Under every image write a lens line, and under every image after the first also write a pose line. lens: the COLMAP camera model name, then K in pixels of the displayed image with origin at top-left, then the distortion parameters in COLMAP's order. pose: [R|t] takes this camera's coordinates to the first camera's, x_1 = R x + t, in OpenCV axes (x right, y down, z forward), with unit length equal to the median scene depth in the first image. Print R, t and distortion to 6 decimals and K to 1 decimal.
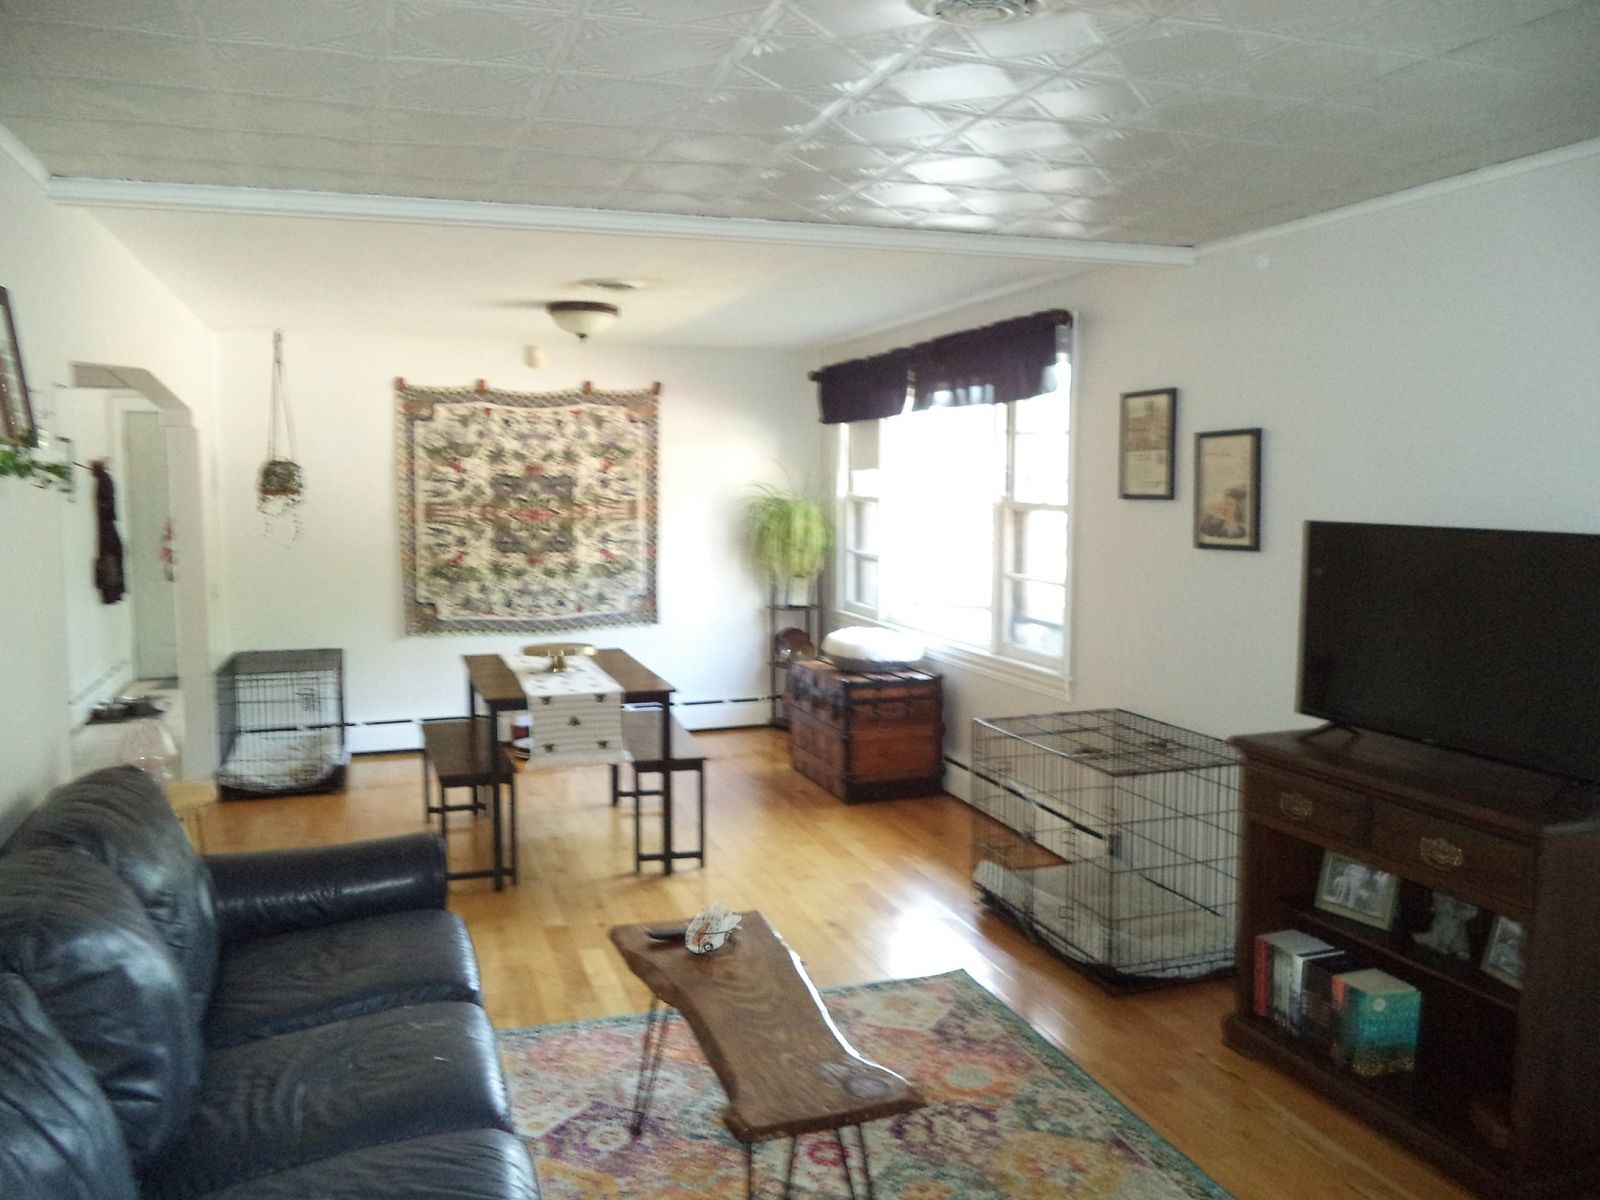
lens RADIAL K [[1265.3, 0, 798.3], [0, 1265.3, 600.3], [0, 0, 1]] dist [-0.011019, -0.004062]
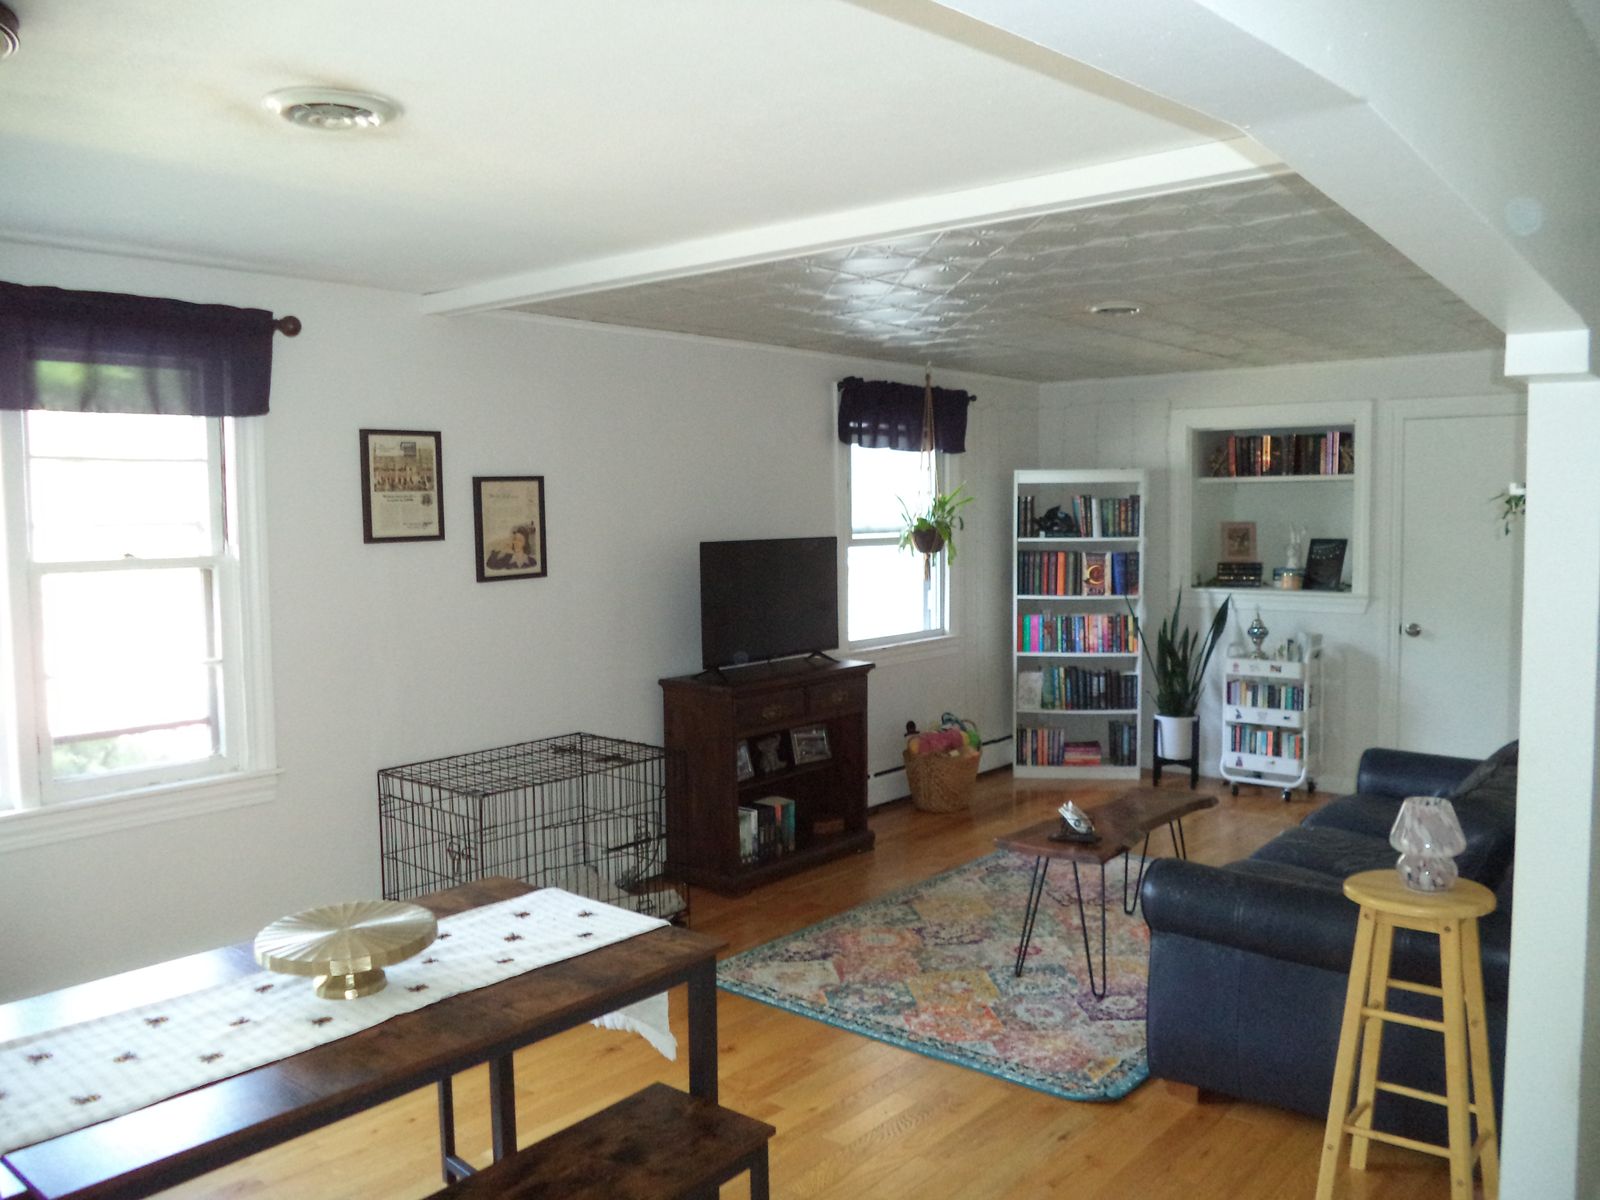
lens RADIAL K [[1265.3, 0, 797.6], [0, 1265.3, 598.5], [0, 0, 1]] dist [-0.011019, -0.004062]
pose [[-0.509617, -0.040301, 0.859457, -0.804267], [0.107002, 0.988179, 0.109785, -0.124047], [-0.853722, 0.147912, -0.499280, 1.386903]]
